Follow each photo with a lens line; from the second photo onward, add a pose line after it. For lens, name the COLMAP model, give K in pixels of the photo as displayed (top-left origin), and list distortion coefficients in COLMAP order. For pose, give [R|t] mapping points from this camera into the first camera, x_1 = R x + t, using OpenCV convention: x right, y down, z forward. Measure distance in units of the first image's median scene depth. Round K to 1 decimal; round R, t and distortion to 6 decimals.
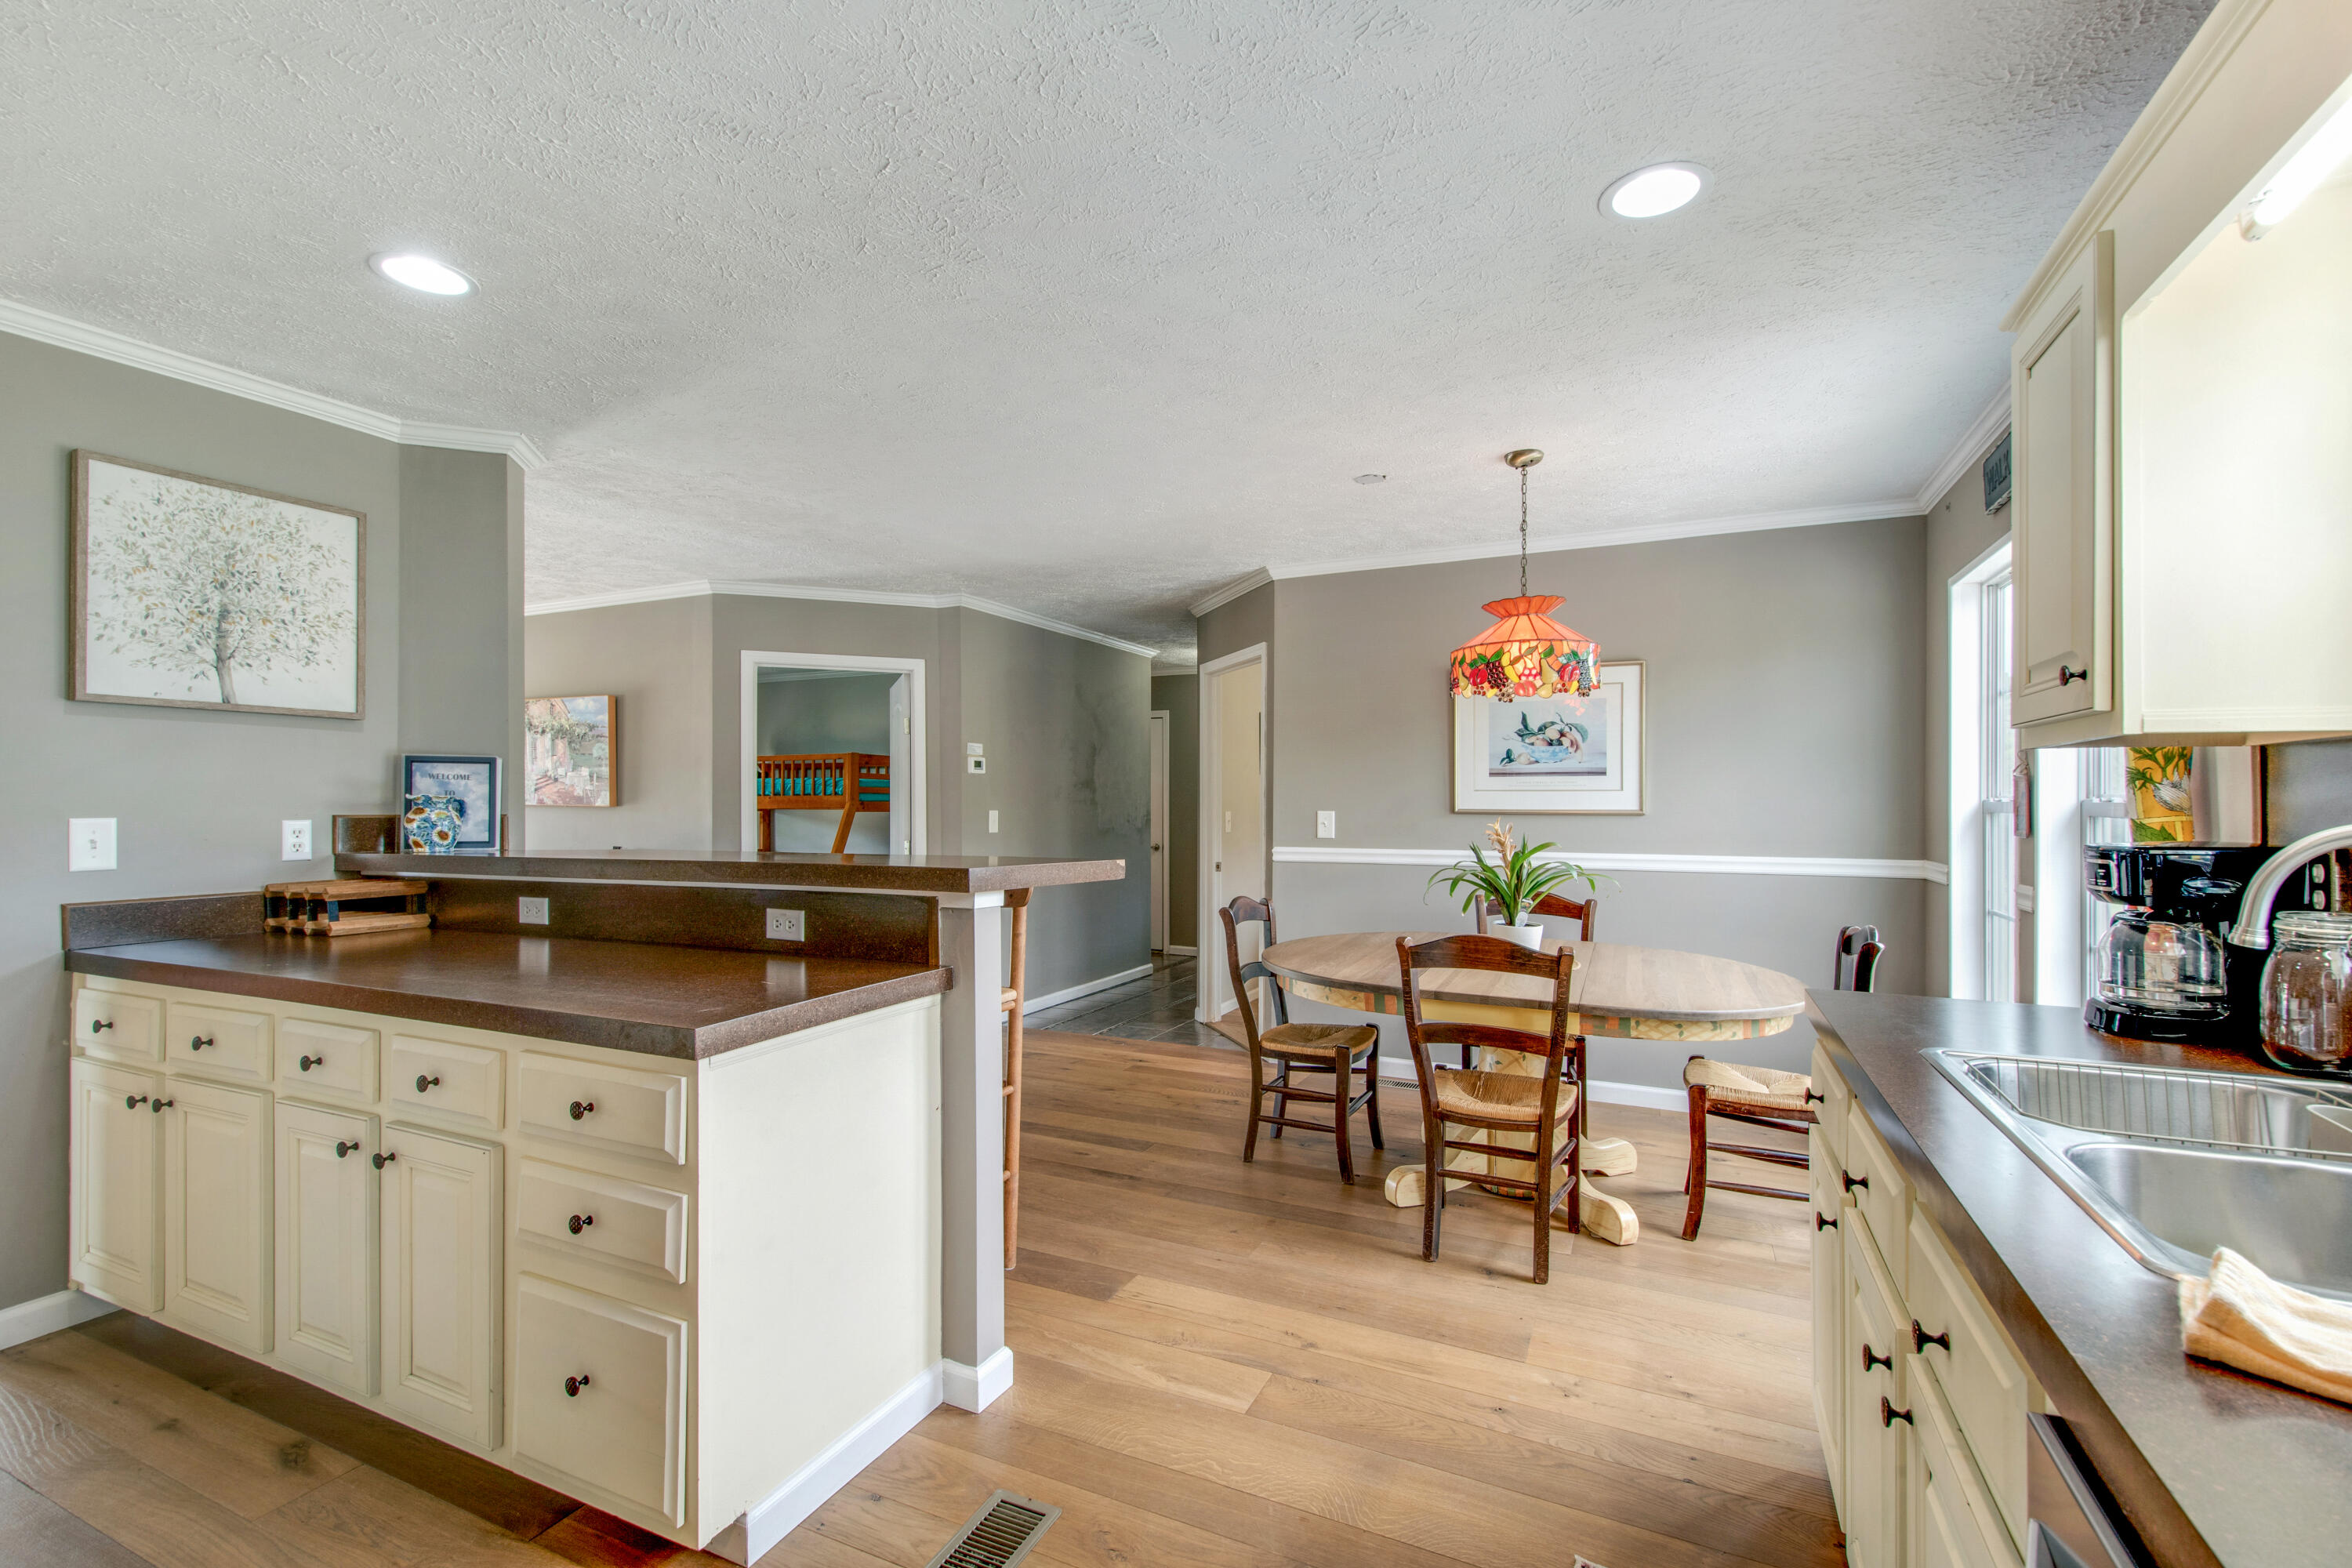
lens RADIAL K [[1027.2, 0, 1178.7], [0, 1027.2, 809.8], [0, 0, 1]] dist [0.019109, -0.004569]
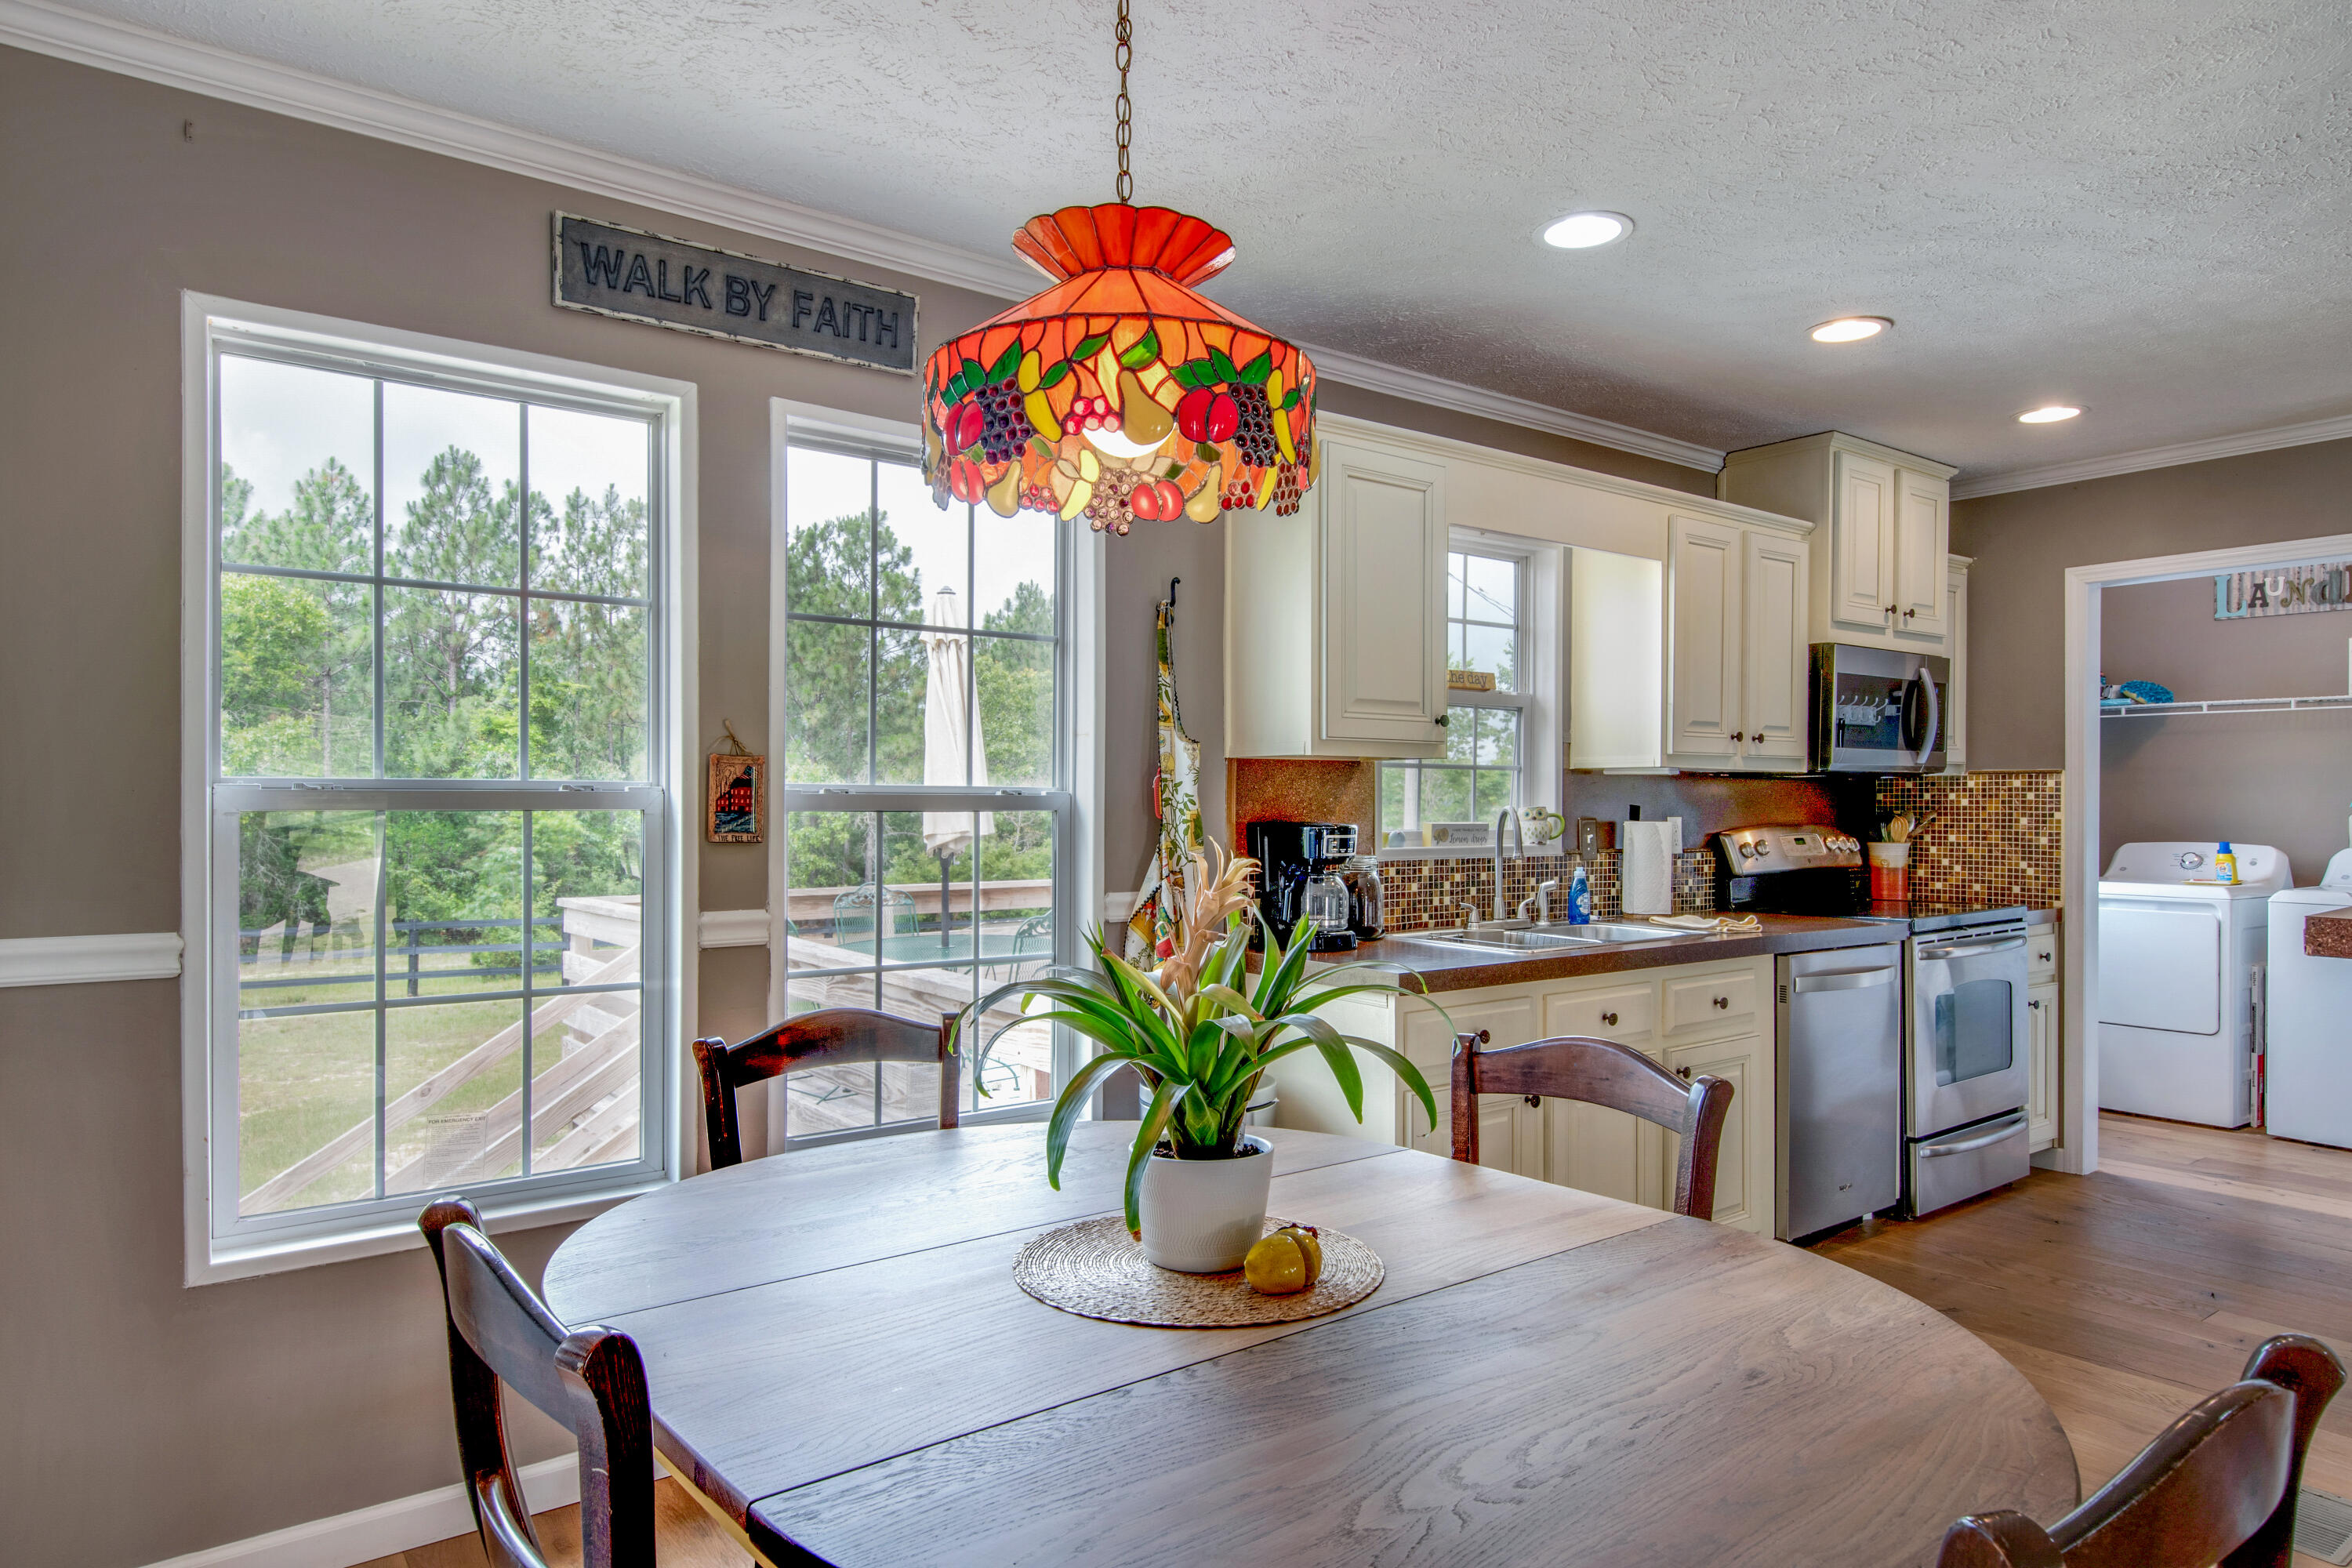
lens RADIAL K [[1425.8, 0, 1183.4], [0, 1425.8, 807.8], [0, 0, 1]] dist [0.007225, -0.003815]
pose [[-0.889312, -0.007972, 0.457231, 0.066581], [-0.000586, 0.999867, 0.016293, -0.009441], [-0.457300, 0.014222, -0.889199, 1.124791]]
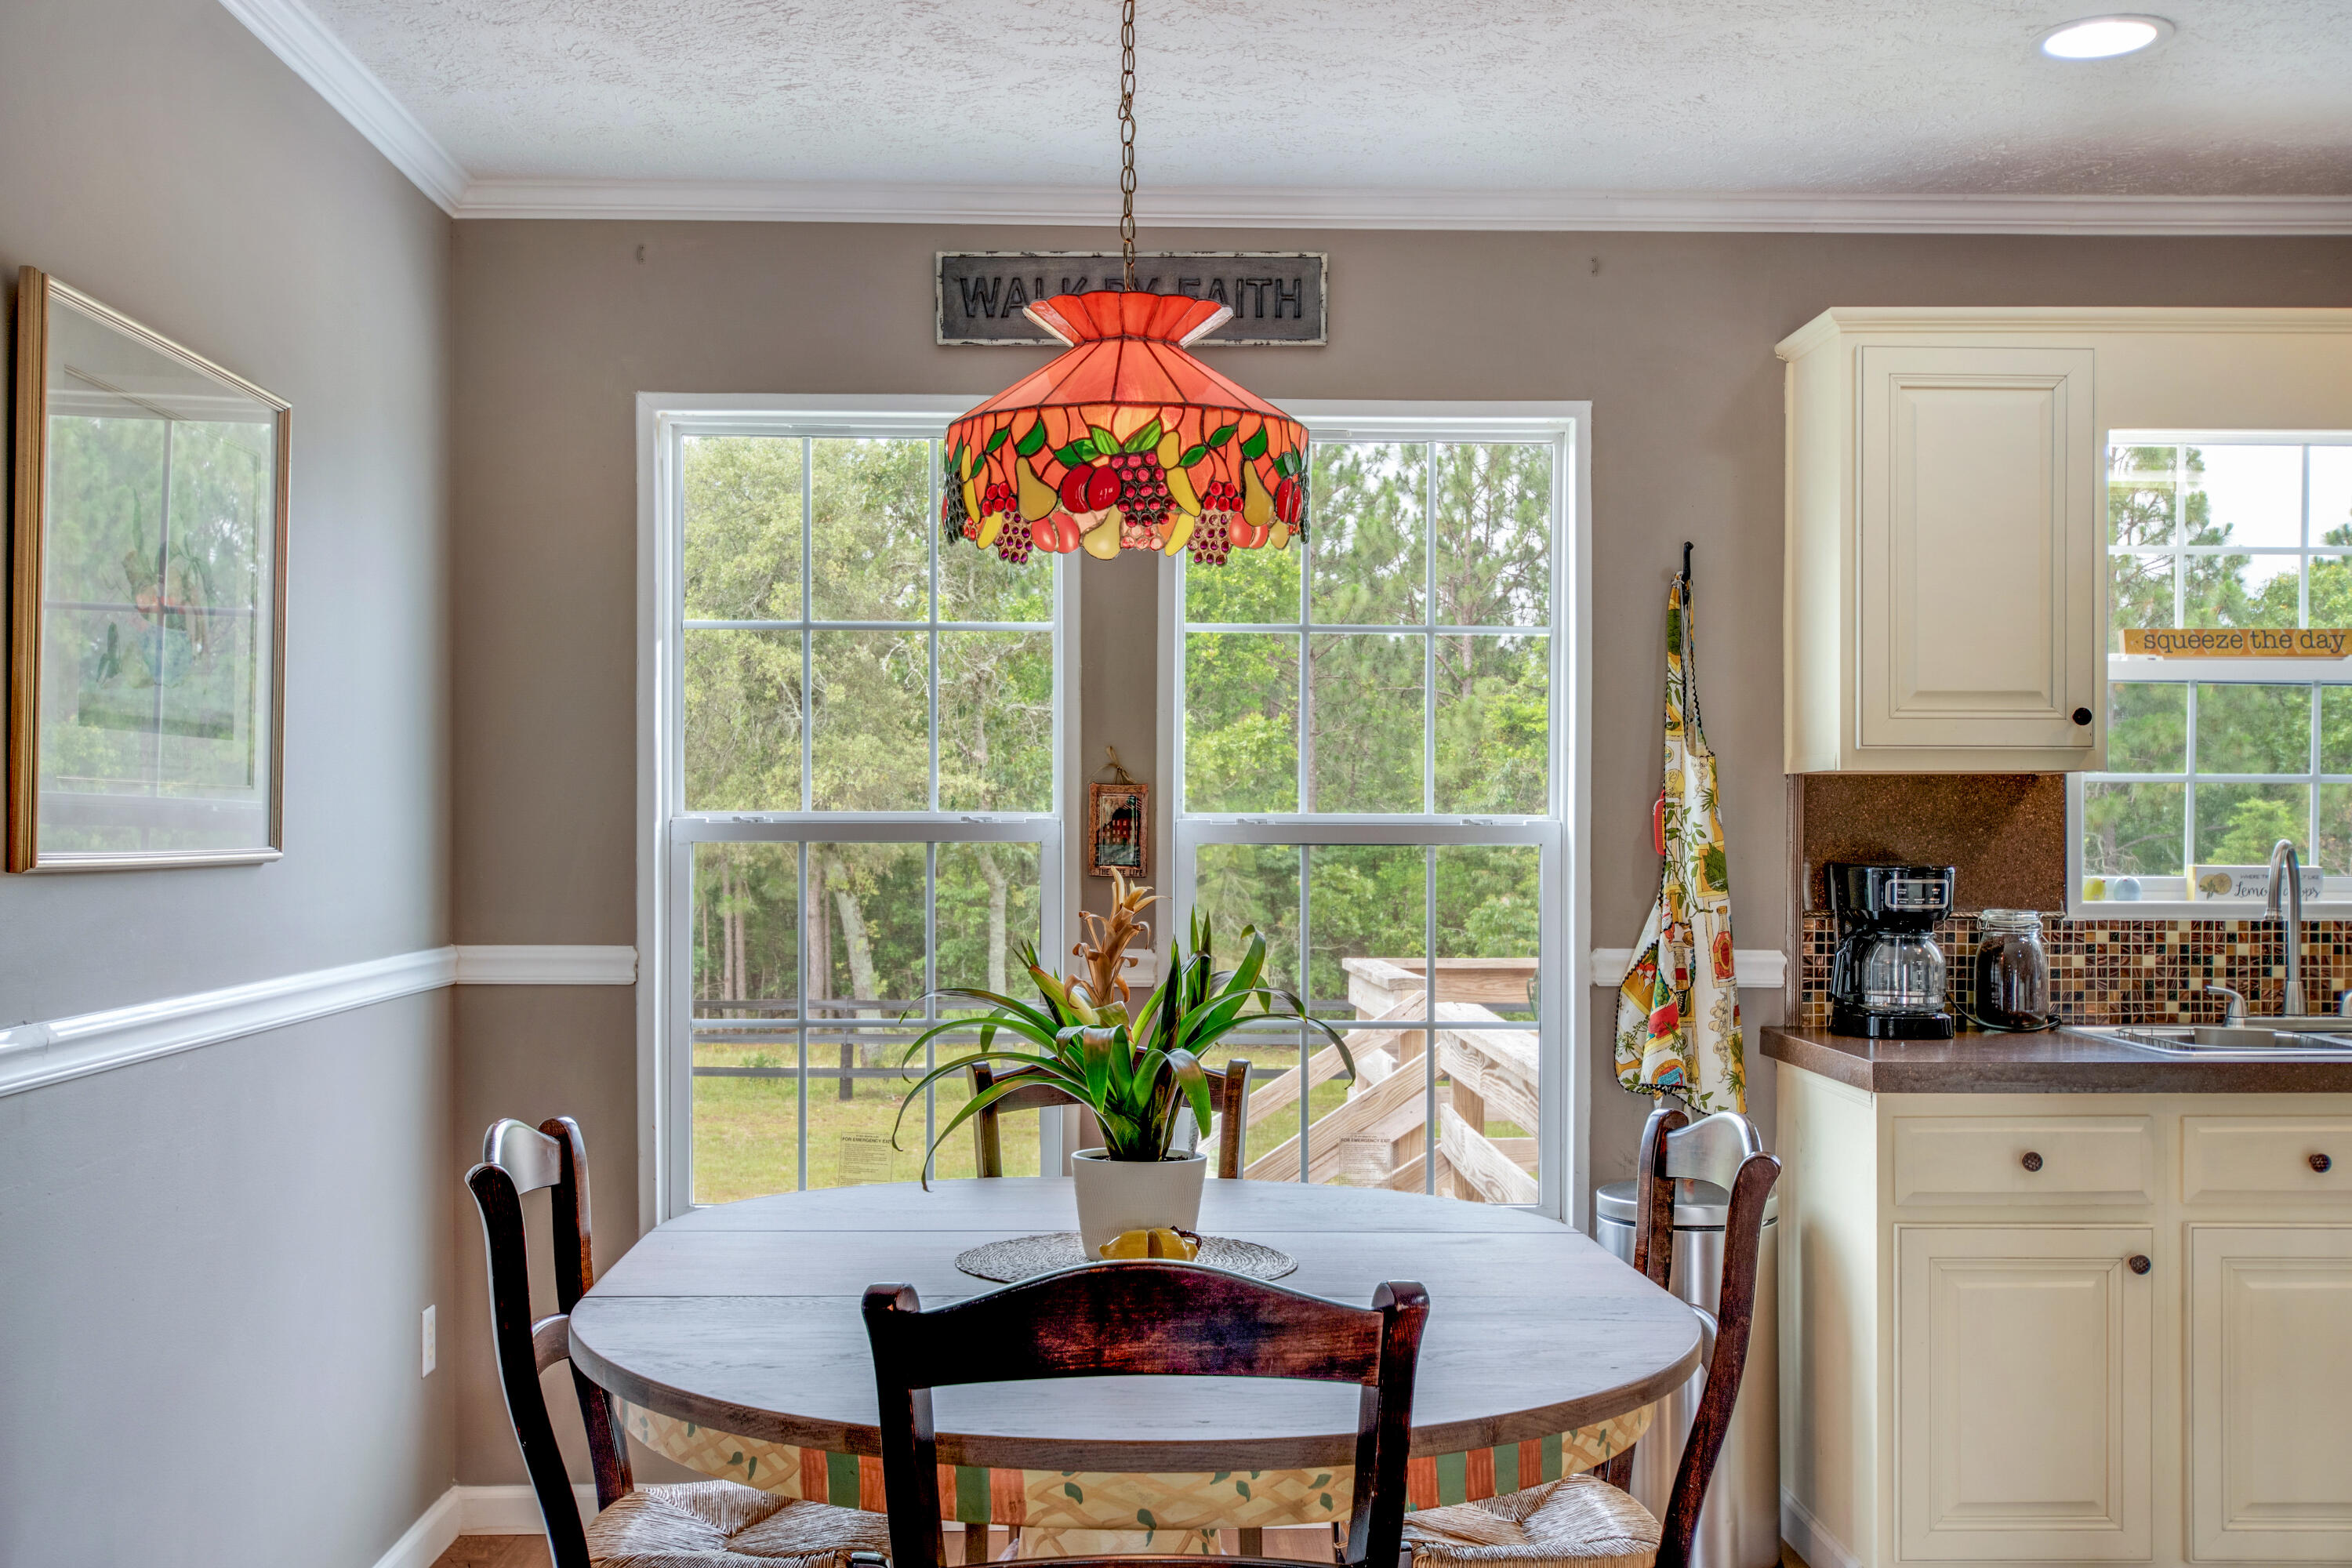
lens RADIAL K [[2425.9, 0, 1184.5], [0, 2425.9, 835.5], [0, 0, 1]] dist [0.006474, 0.022131]
pose [[-0.454017, -0.007650, 0.890960, -0.378611], [0.006212, 0.999912, 0.011751, -0.012453], [-0.890972, 0.010869, -0.453929, 1.088709]]
